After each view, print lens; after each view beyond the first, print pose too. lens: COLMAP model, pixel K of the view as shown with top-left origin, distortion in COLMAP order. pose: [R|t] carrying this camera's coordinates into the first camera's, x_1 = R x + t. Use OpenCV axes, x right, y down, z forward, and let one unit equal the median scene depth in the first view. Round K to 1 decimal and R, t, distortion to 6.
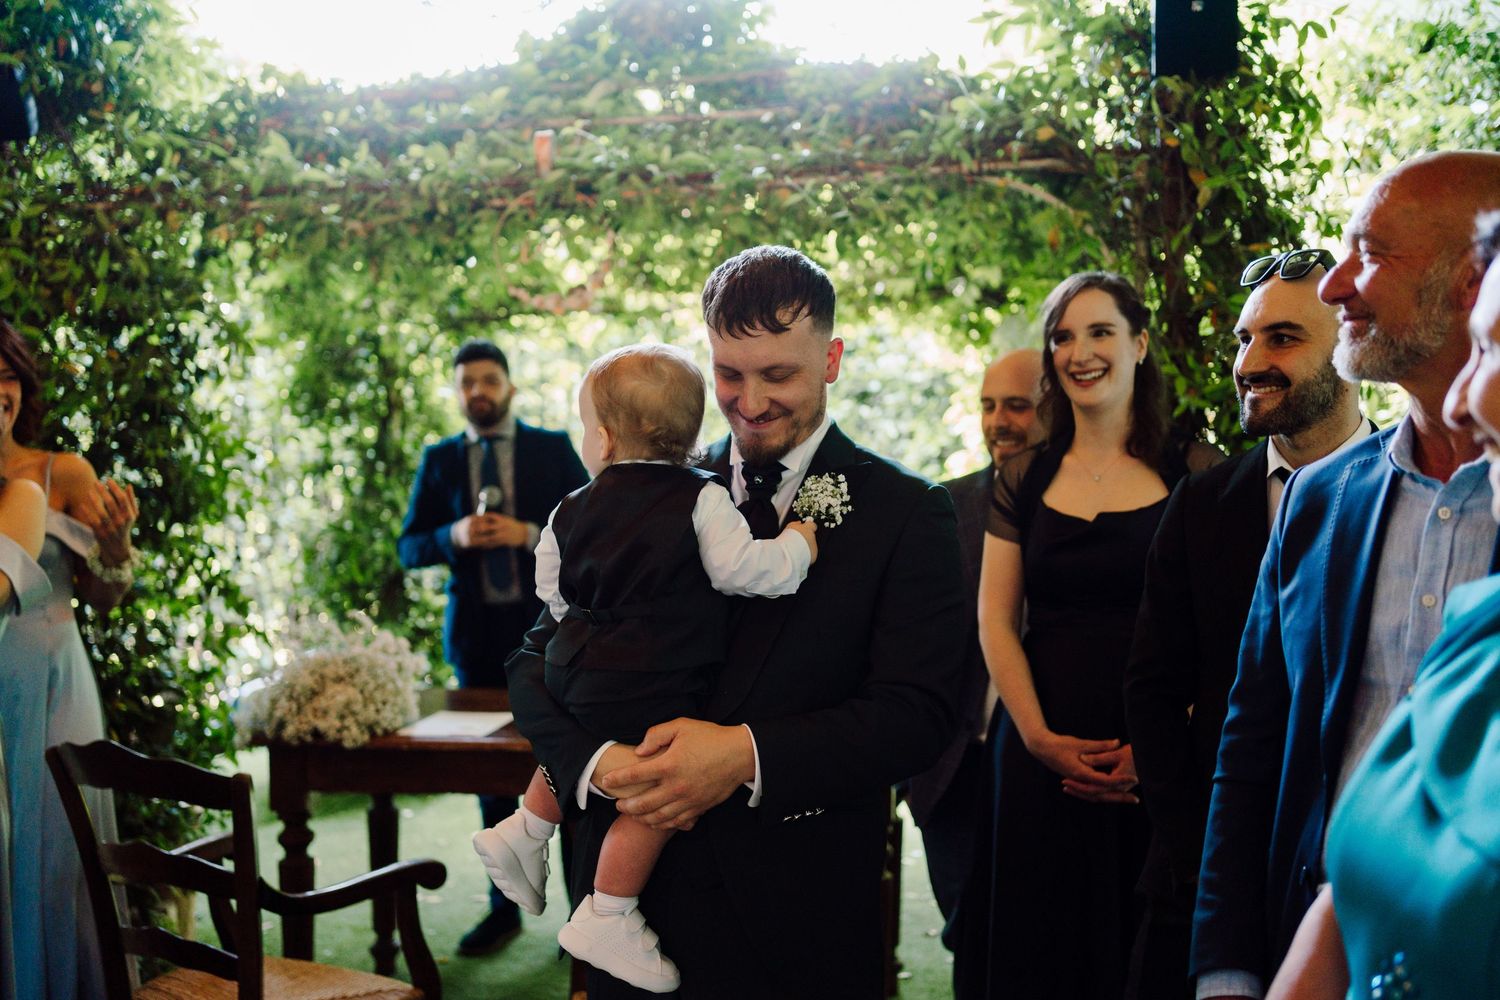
lens RADIAL K [[1519.0, 0, 744.6], [0, 1519.0, 496.7], [0, 0, 1]] dist [0.012393, 0.000000]
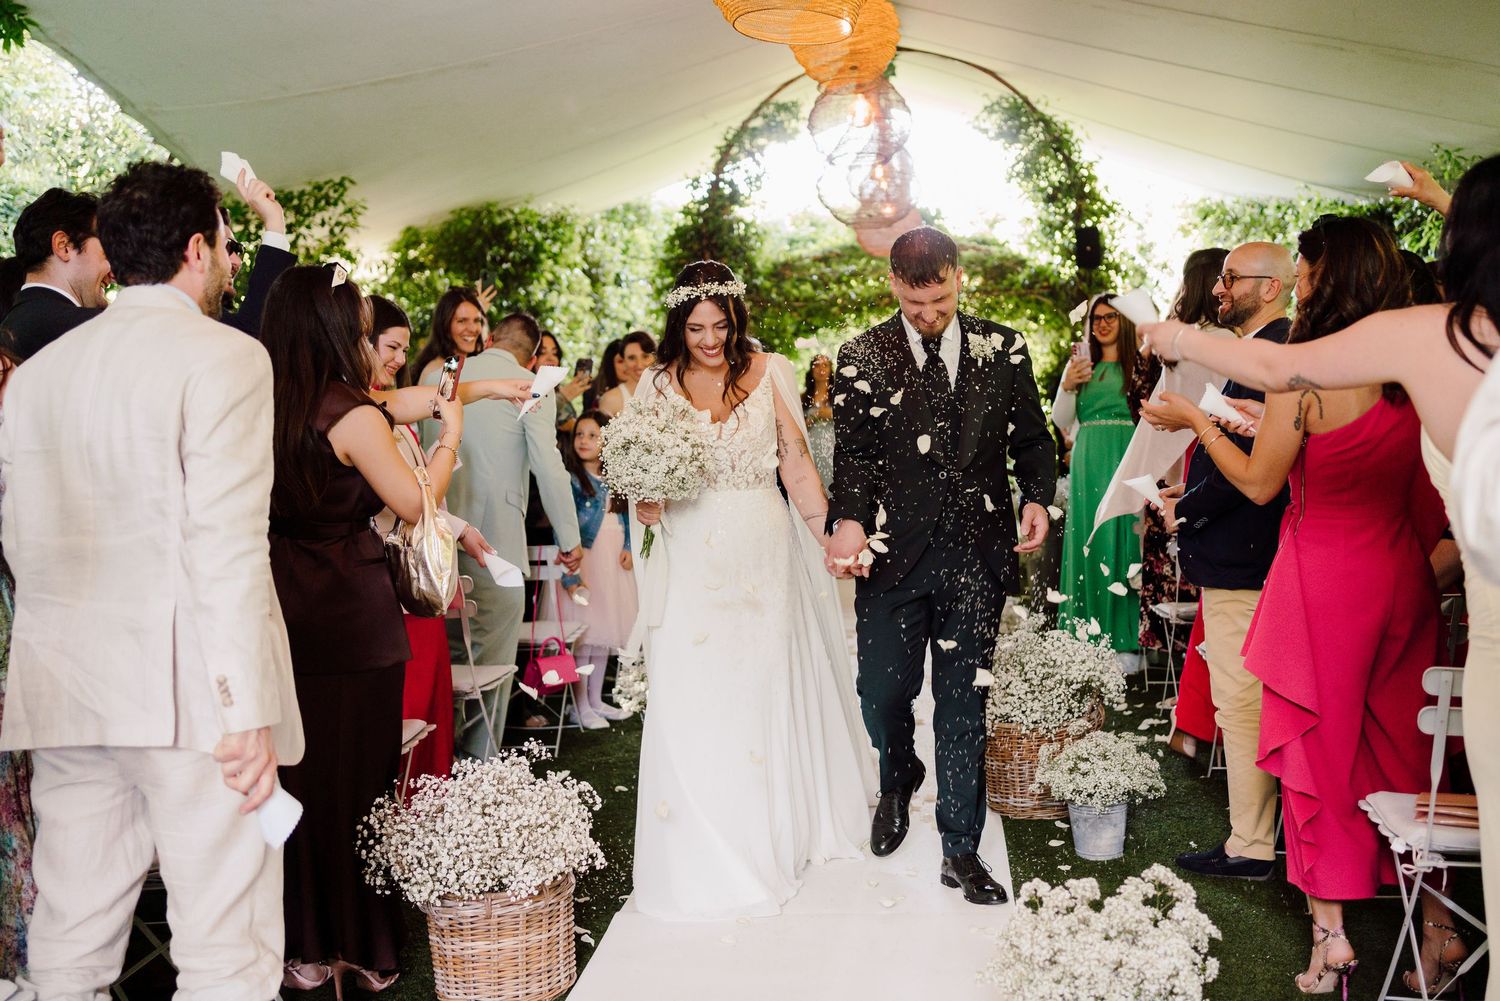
lens RADIAL K [[1519.0, 0, 763.6], [0, 1519.0, 513.3], [0, 0, 1]] dist [0.012393, 0.000000]
pose [[0.999604, -0.017977, -0.021666, -0.355117], [0.018675, 0.999300, 0.032419, 0.147007], [0.021068, -0.032811, 0.999240, -2.340733]]
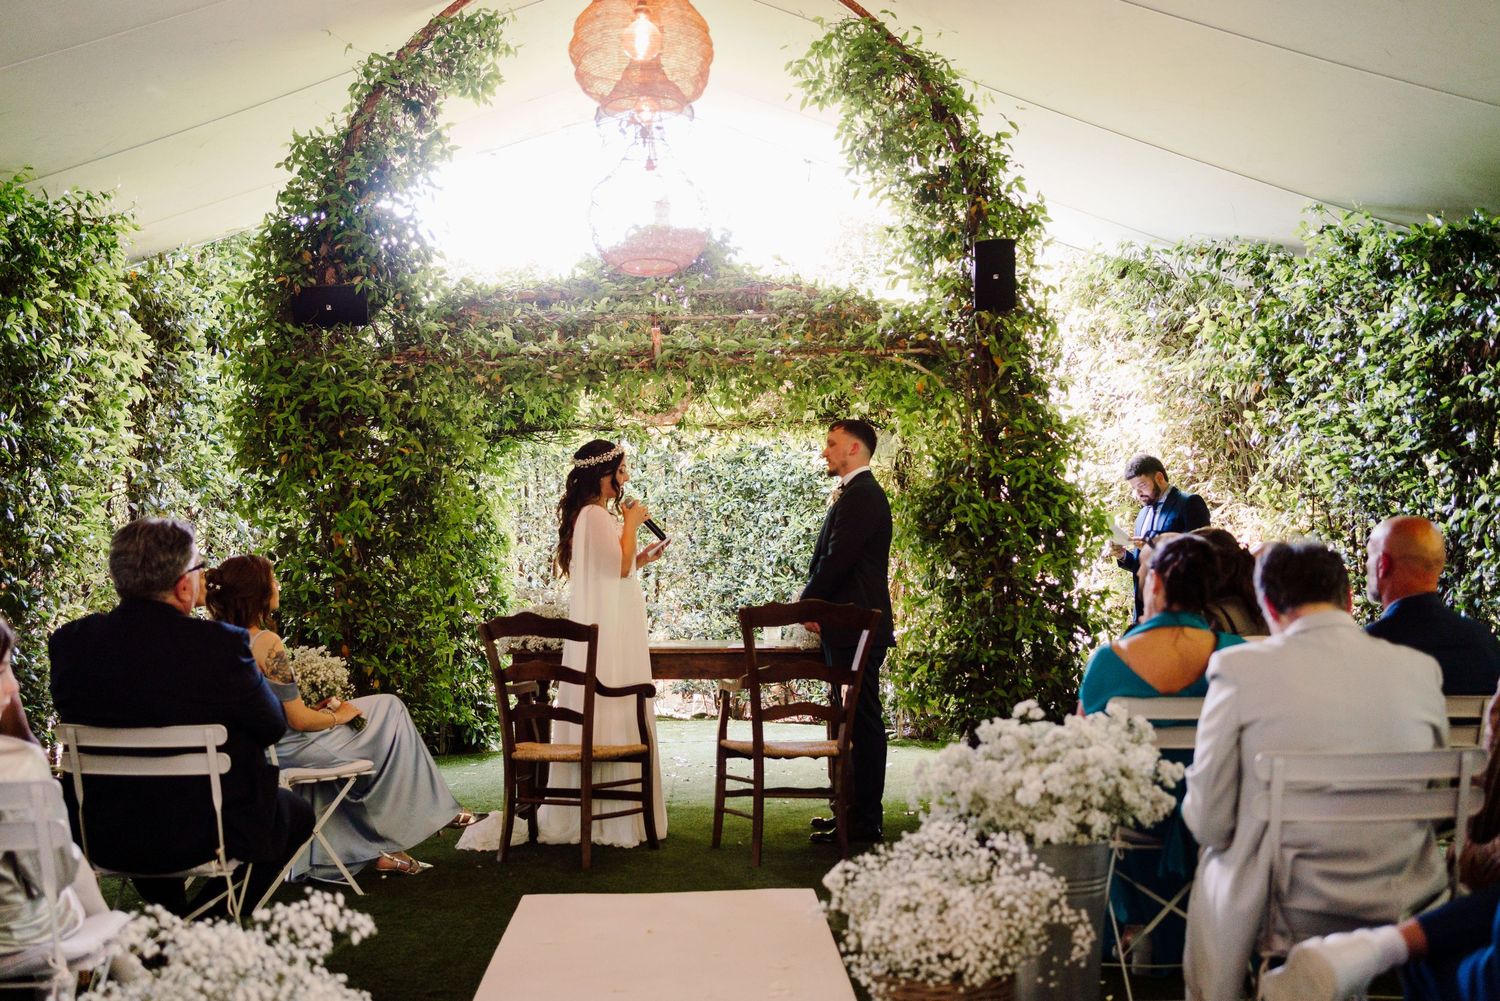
lens RADIAL K [[1519.0, 0, 751.9], [0, 1519.0, 504.3], [0, 0, 1]] dist [0.012393, 0.000000]
pose [[0.989444, 0.005167, 0.144823, -0.289433], [0.006422, 0.996819, -0.079441, 0.125712], [-0.144773, 0.079532, 0.986263, -0.847581]]
